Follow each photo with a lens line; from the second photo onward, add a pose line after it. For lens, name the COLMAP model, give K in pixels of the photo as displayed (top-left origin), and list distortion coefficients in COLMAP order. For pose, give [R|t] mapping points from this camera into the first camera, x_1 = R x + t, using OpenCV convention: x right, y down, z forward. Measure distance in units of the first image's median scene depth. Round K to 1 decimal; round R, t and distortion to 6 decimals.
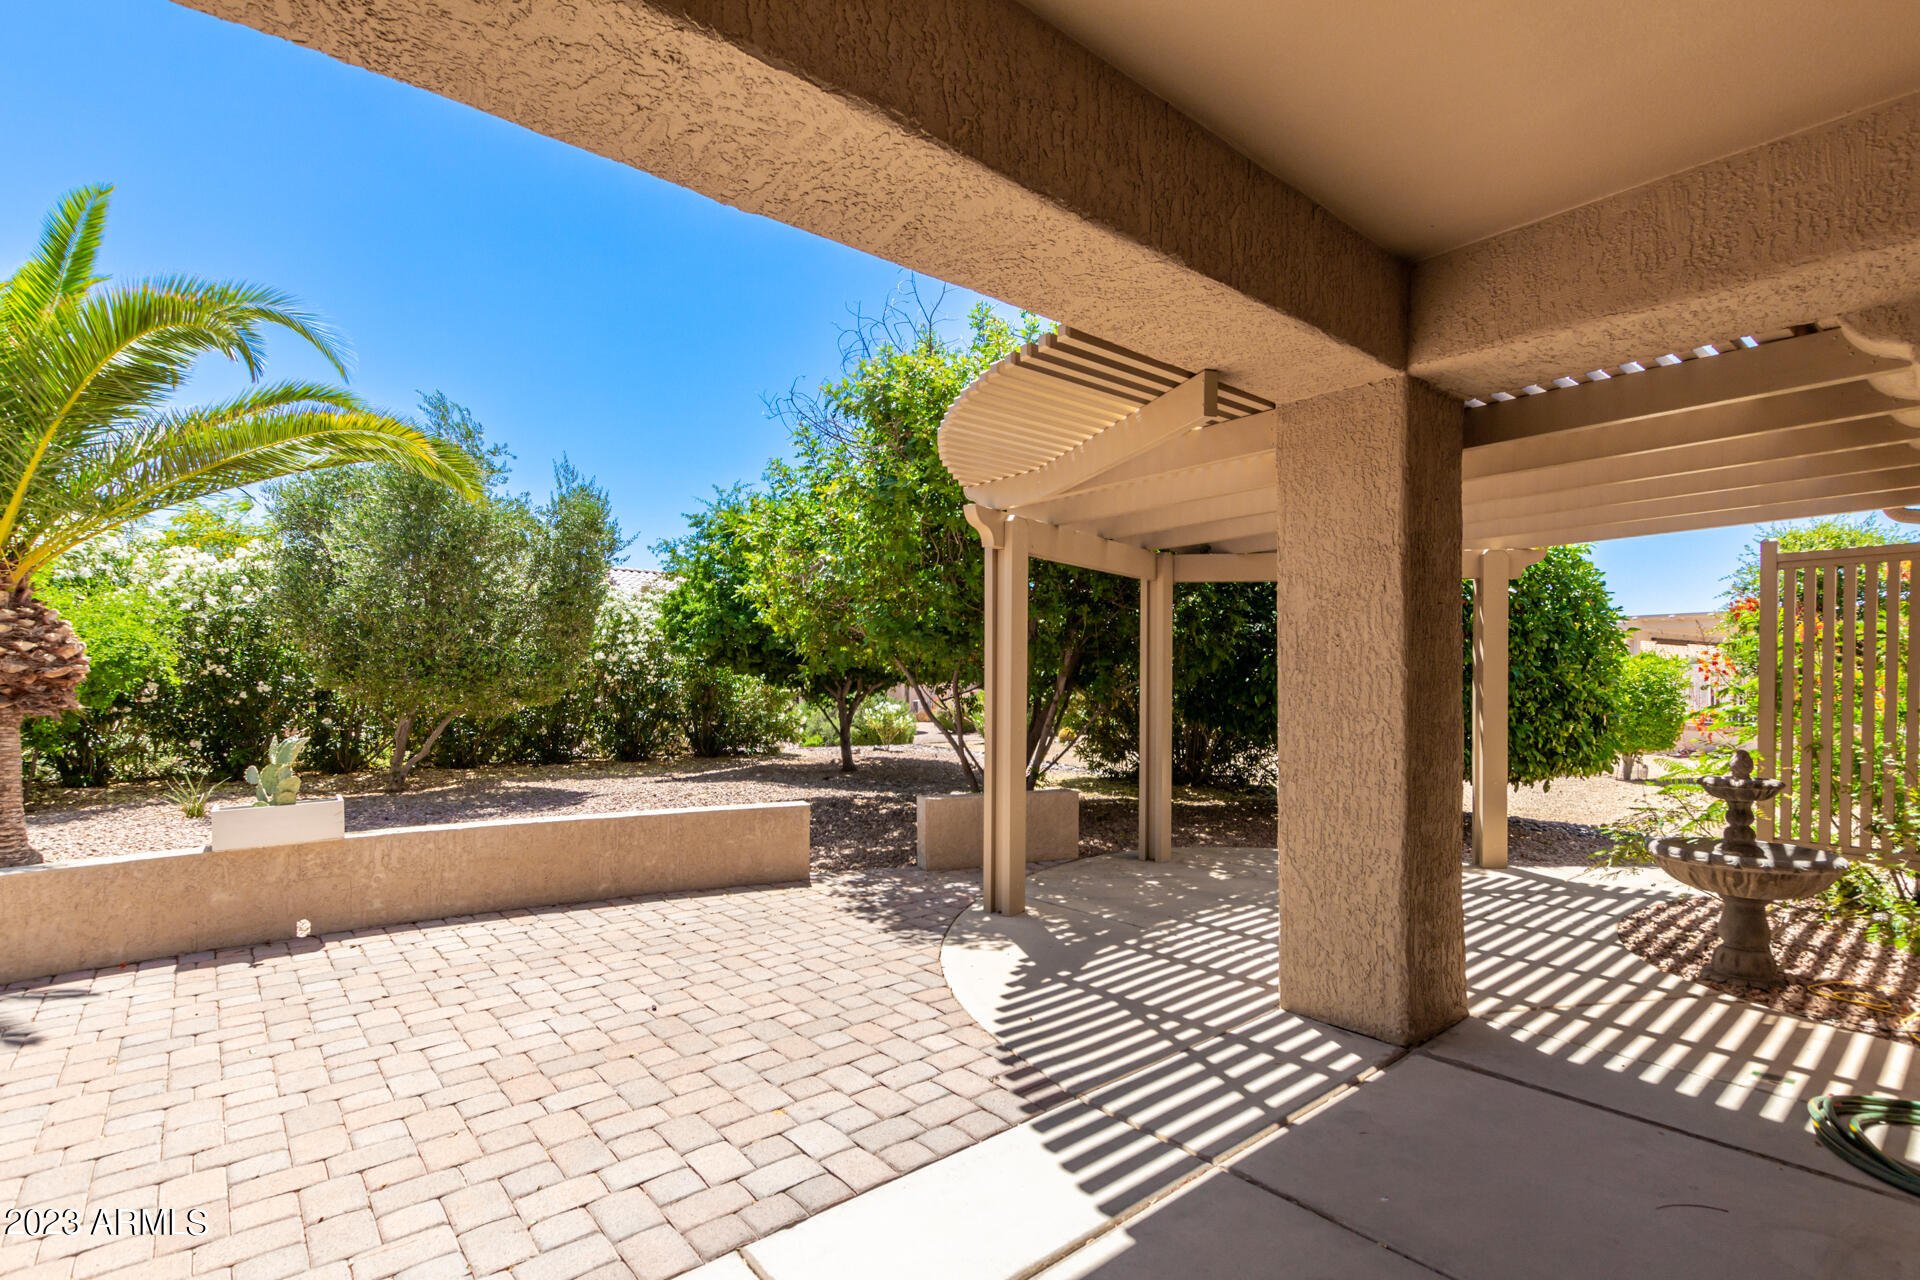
lens RADIAL K [[898.7, 0, 958.3], [0, 898.7, 688.2], [0, 0, 1]] dist [0.000664, -0.000246]
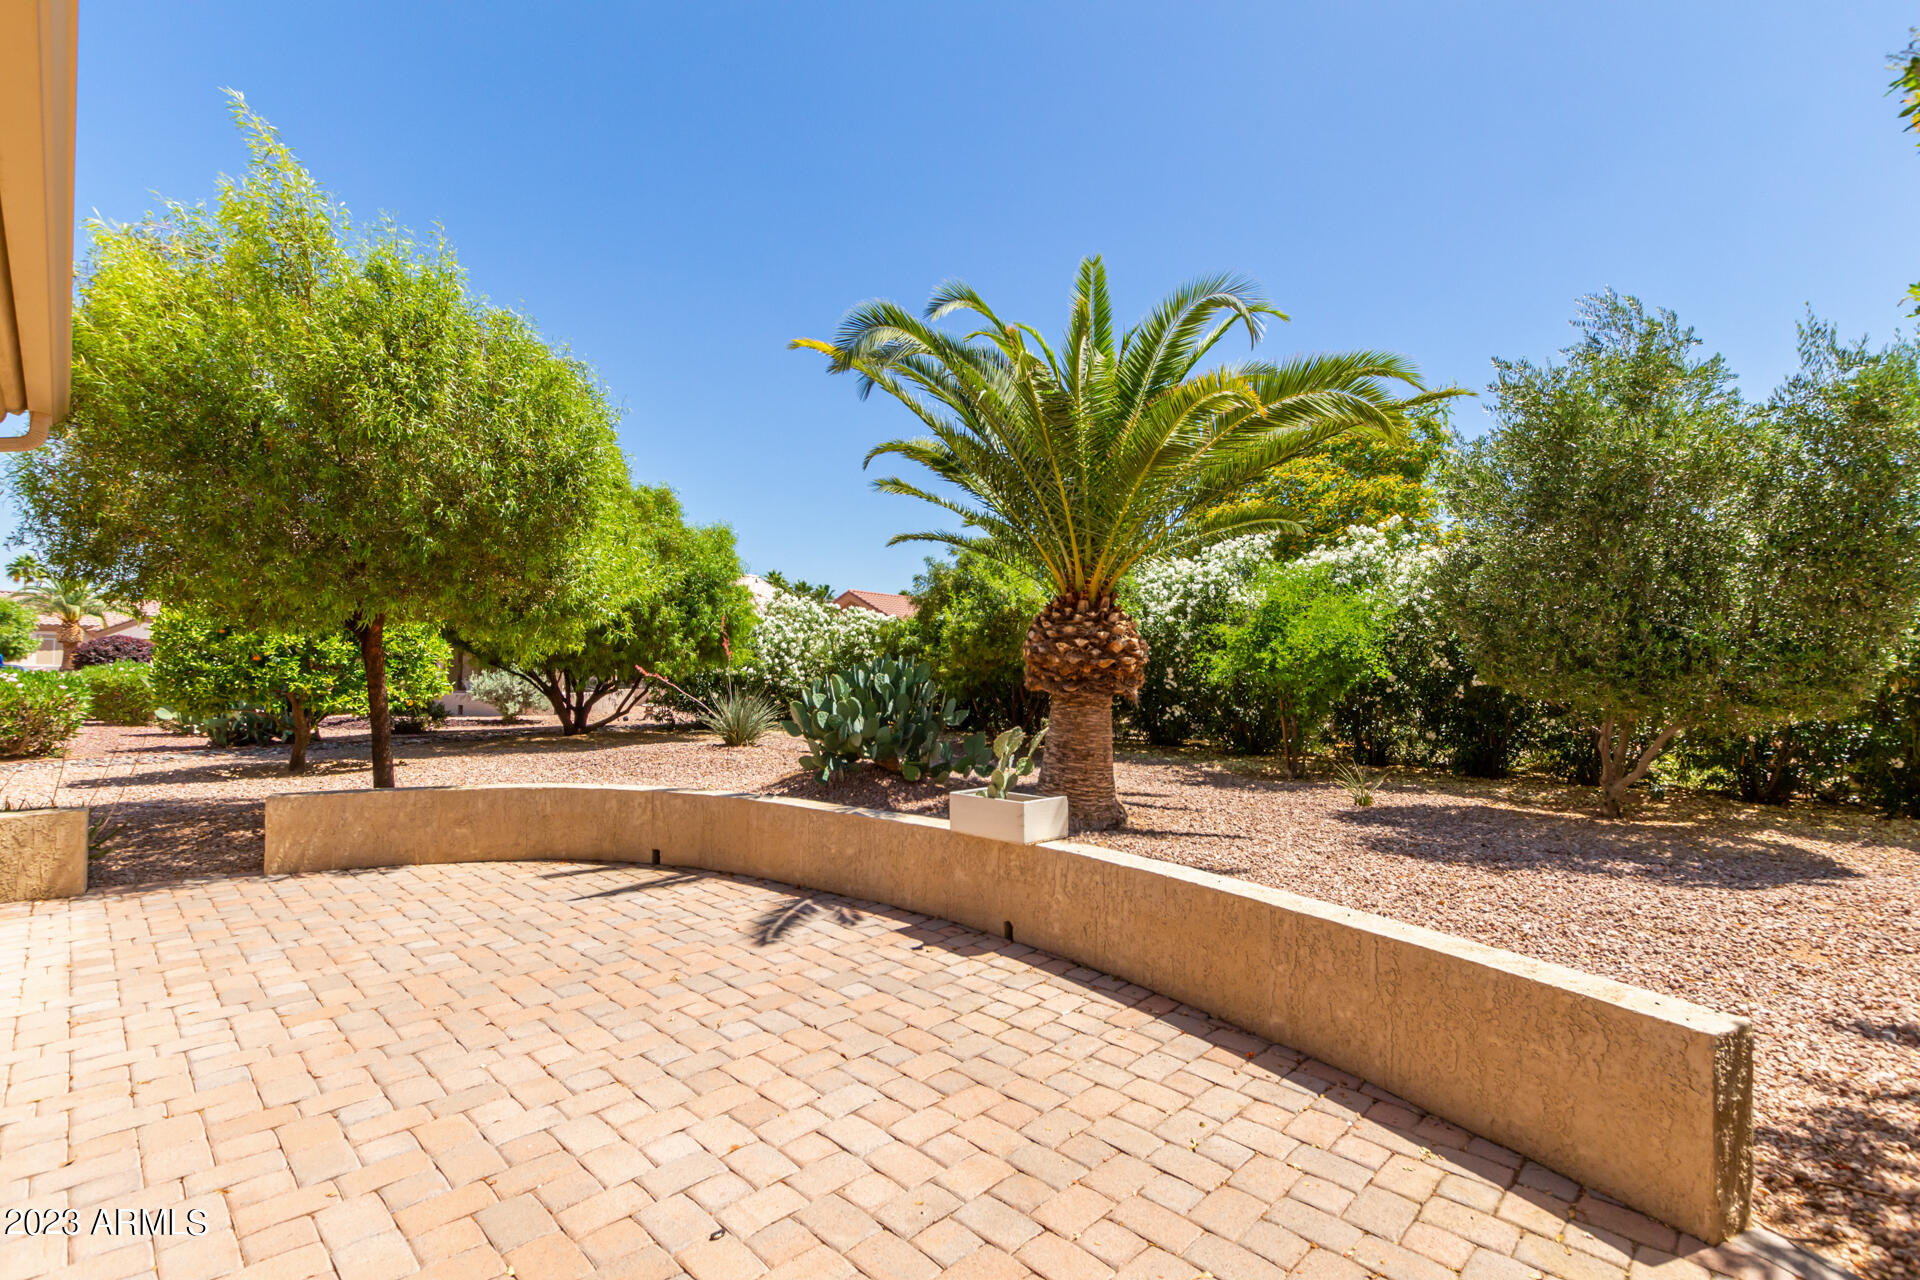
lens RADIAL K [[872.8, 0, 961.3], [0, 872.8, 658.0], [0, 0, 1]] dist [0.001625, -0.001556]
pose [[0.102763, -0.006229, -0.994686, 0.155438], [-0.022133, 0.999718, -0.008547, -0.010812], [0.994460, 0.022894, 0.102596, 0.686020]]
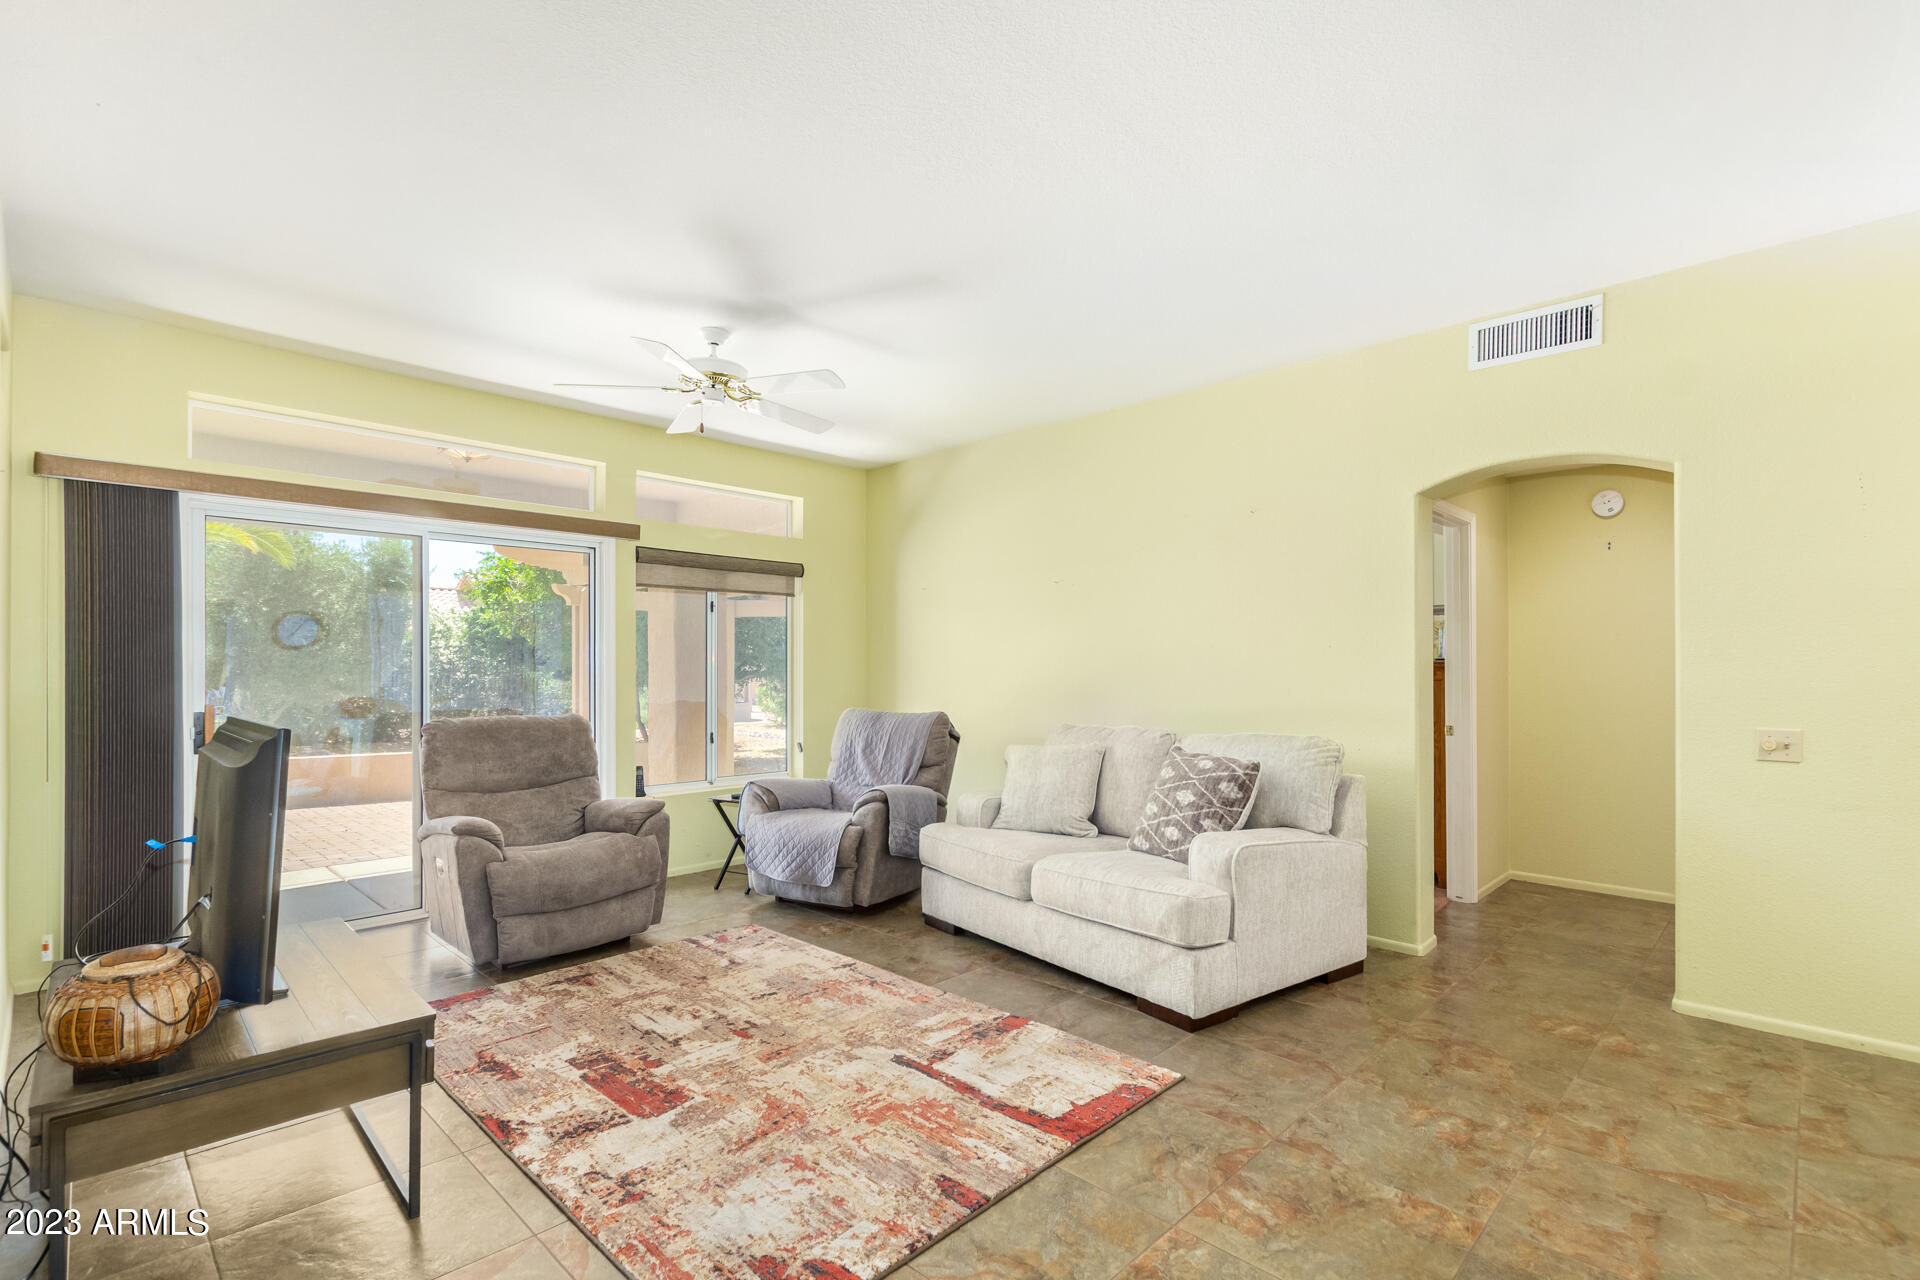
lens RADIAL K [[886.6, 0, 955.9], [0, 886.6, 669.5], [0, 0, 1]] dist [0.002389, -0.000328]
pose [[0.995092, -0.002854, 0.098917, 0.564843], [0.004113, 0.999913, -0.012522, 0.001368], [-0.098873, 0.012868, 0.995017, -0.789764]]
